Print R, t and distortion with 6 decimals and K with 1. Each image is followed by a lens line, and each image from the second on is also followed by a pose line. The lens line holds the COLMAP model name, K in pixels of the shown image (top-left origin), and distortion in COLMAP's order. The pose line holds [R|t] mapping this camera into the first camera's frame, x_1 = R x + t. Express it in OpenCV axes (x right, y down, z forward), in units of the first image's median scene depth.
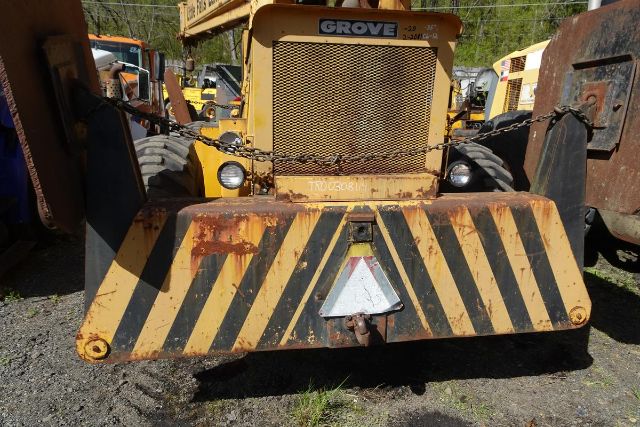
lens RADIAL K [[454.3, 0, 320.0], [0, 454.3, 213.5], [0, 0, 1]] dist [-0.000265, 0.001612]
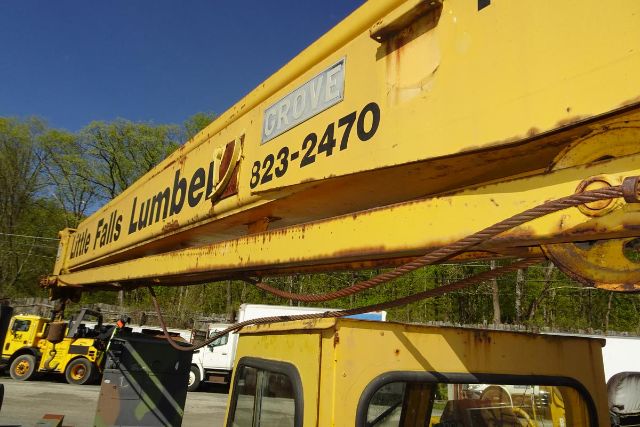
lens RADIAL K [[454.3, 0, 320.0], [0, 454.3, 213.5], [0, 0, 1]] dist [-0.000265, 0.001612]
pose [[0.971059, 0.089983, 0.221239, -0.153476], [0.031830, 0.869294, -0.493269, -0.234503], [-0.236708, 0.486036, 0.841272, 0.542430]]
